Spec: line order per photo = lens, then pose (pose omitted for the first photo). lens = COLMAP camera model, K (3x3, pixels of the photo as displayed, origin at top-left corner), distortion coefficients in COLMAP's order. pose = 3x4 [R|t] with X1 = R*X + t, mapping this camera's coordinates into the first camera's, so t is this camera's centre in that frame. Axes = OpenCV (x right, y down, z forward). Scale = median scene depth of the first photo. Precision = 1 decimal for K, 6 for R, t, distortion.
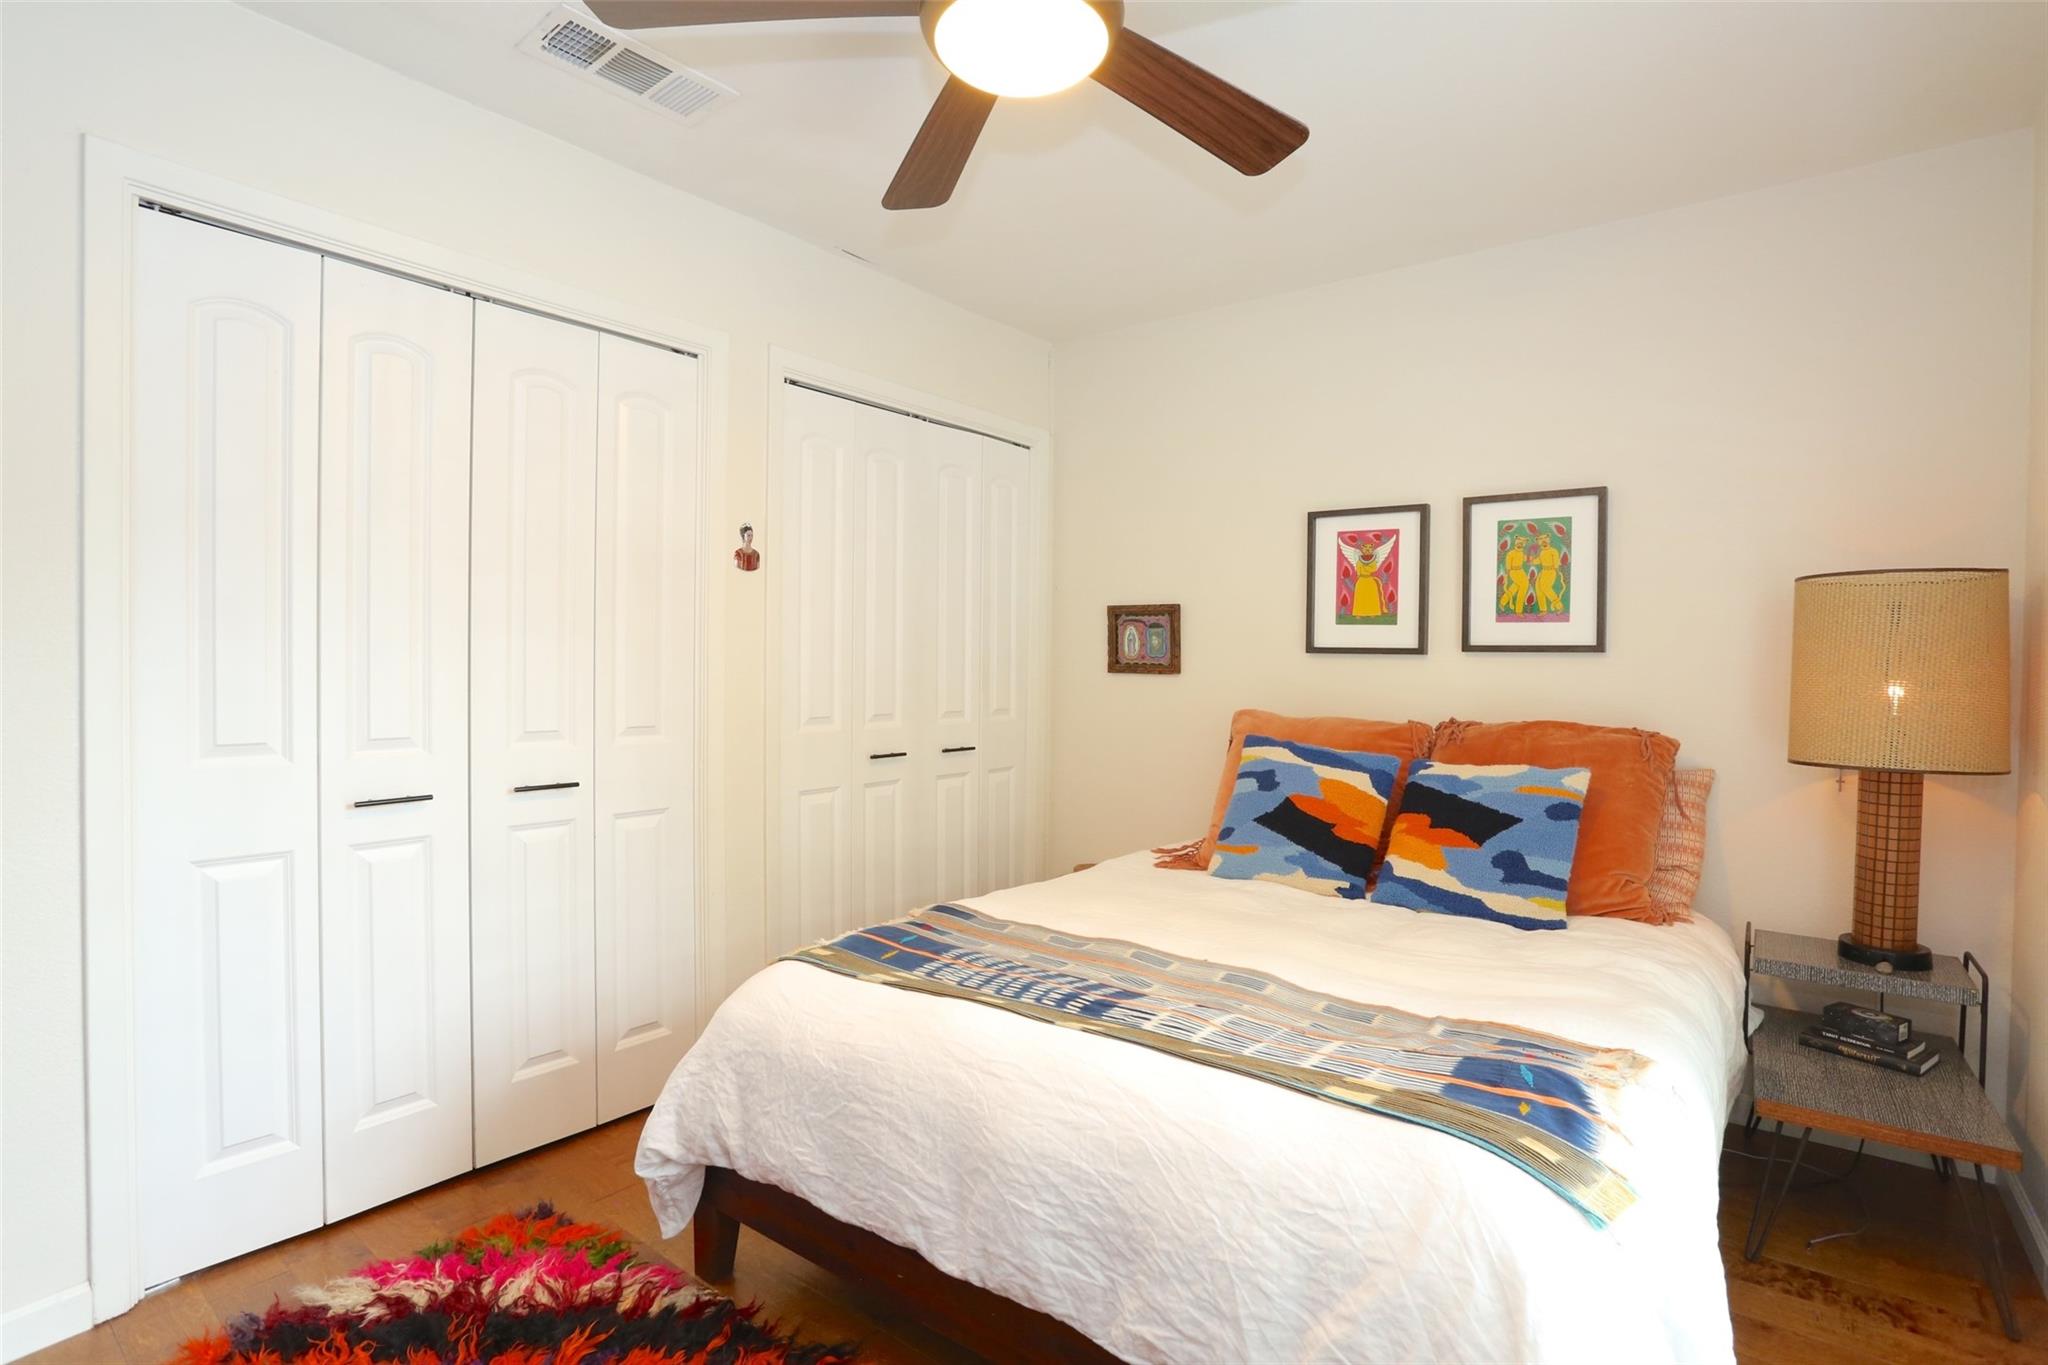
lens RADIAL K [[1003.4, 0, 1035.0], [0, 1003.4, 677.1], [0, 0, 1]] dist [-0.052365, 0.005919]
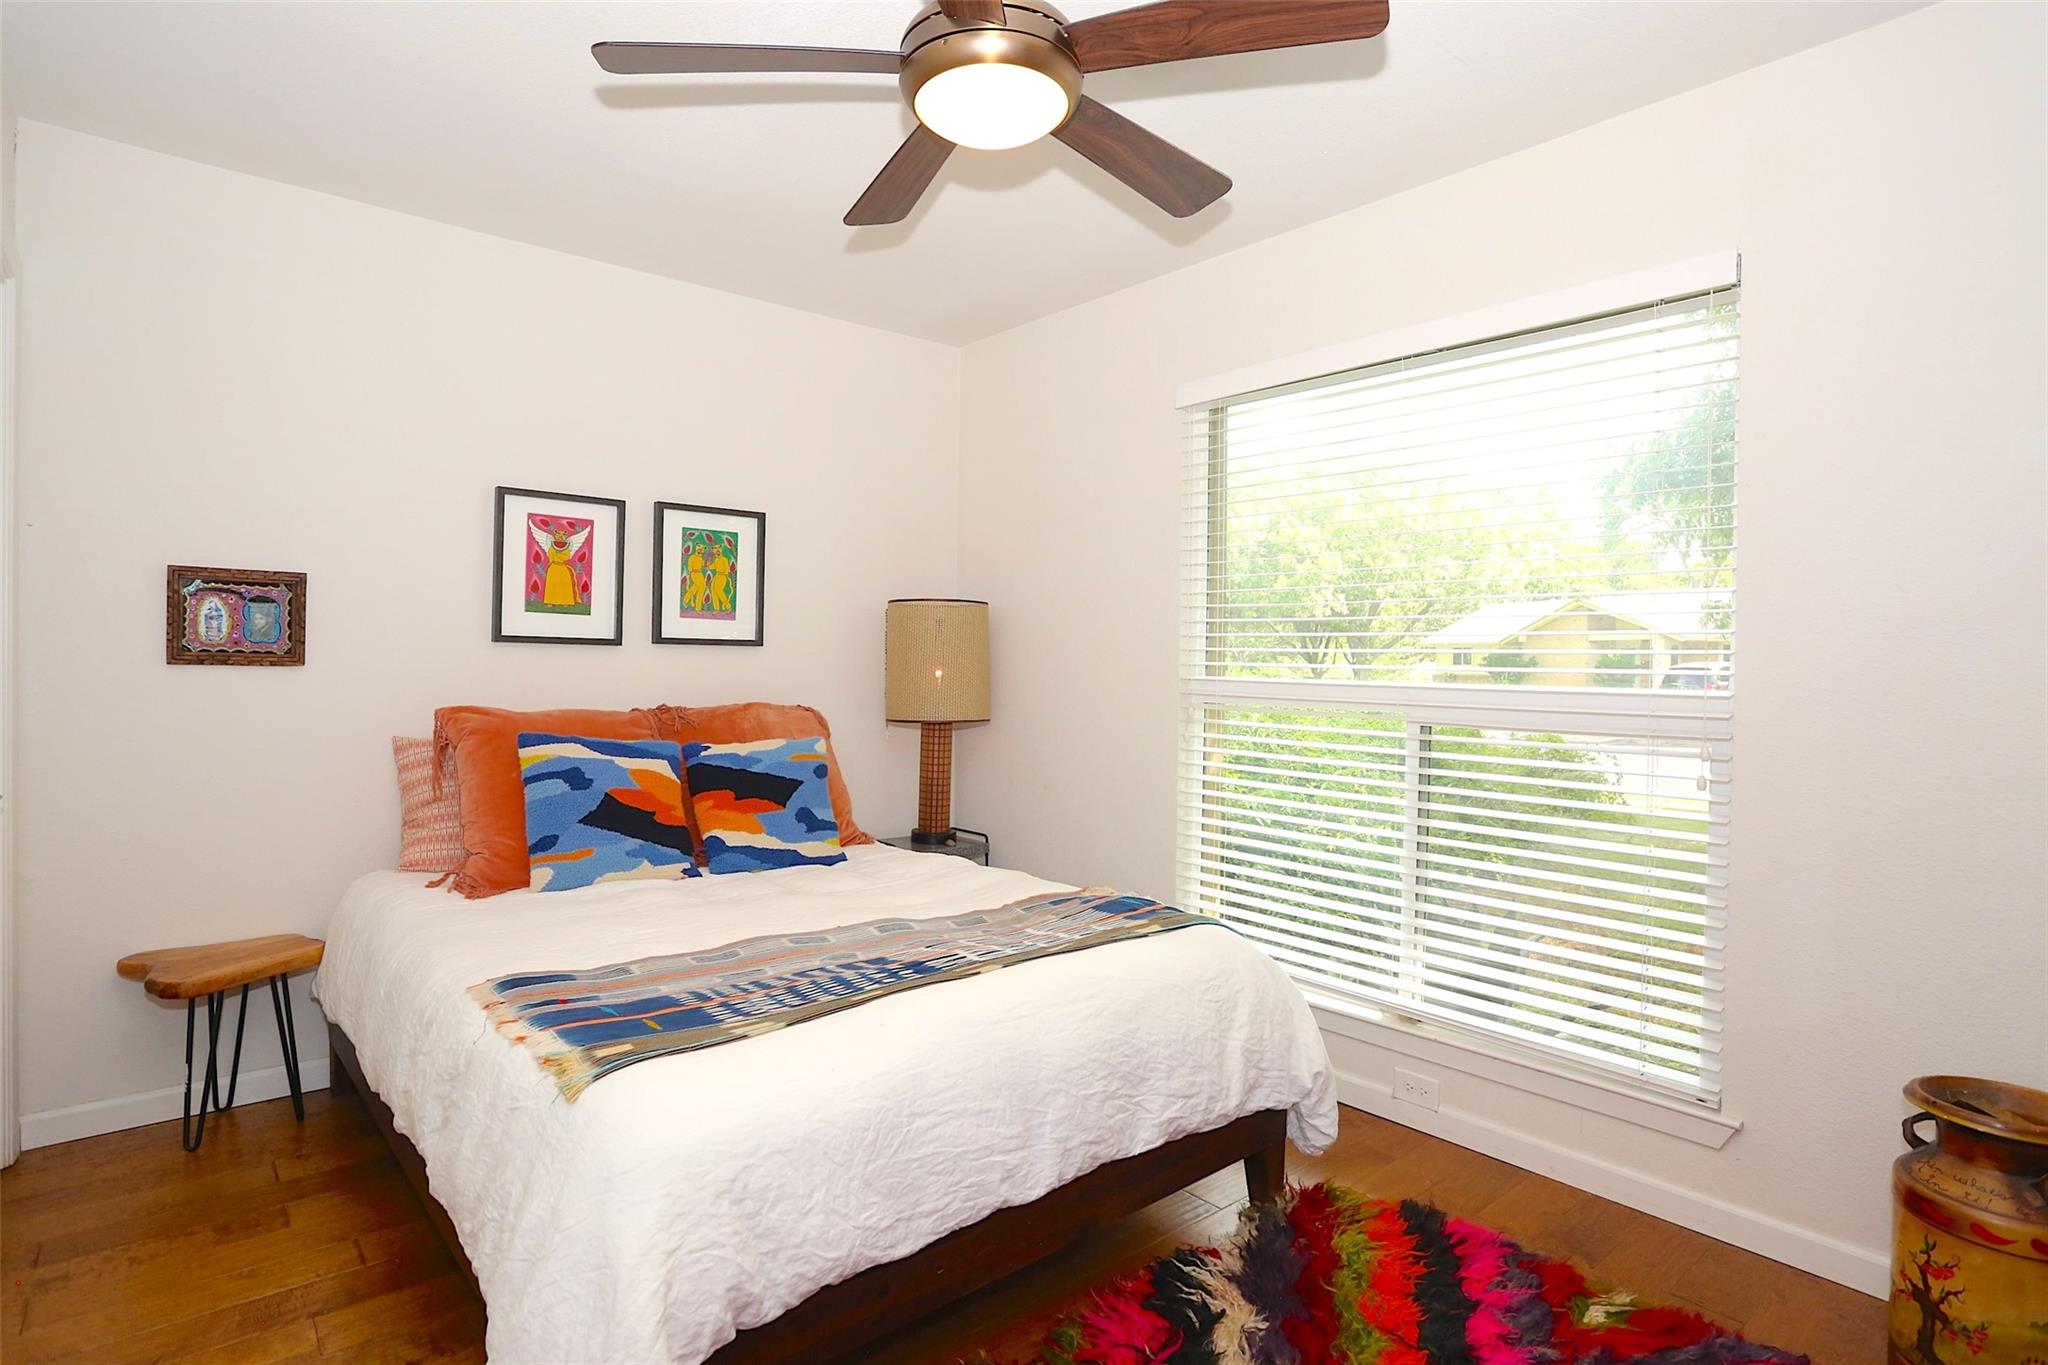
lens RADIAL K [[1053.0, 0, 1031.0], [0, 1053.0, 670.3], [0, 0, 1]] dist [-0.050605, 0.006973]
pose [[0.205372, -0.010614, 0.978626, -0.630369], [0.004754, 0.999940, 0.009847, -0.005716], [-0.978672, 0.002630, 0.205410, 0.383999]]
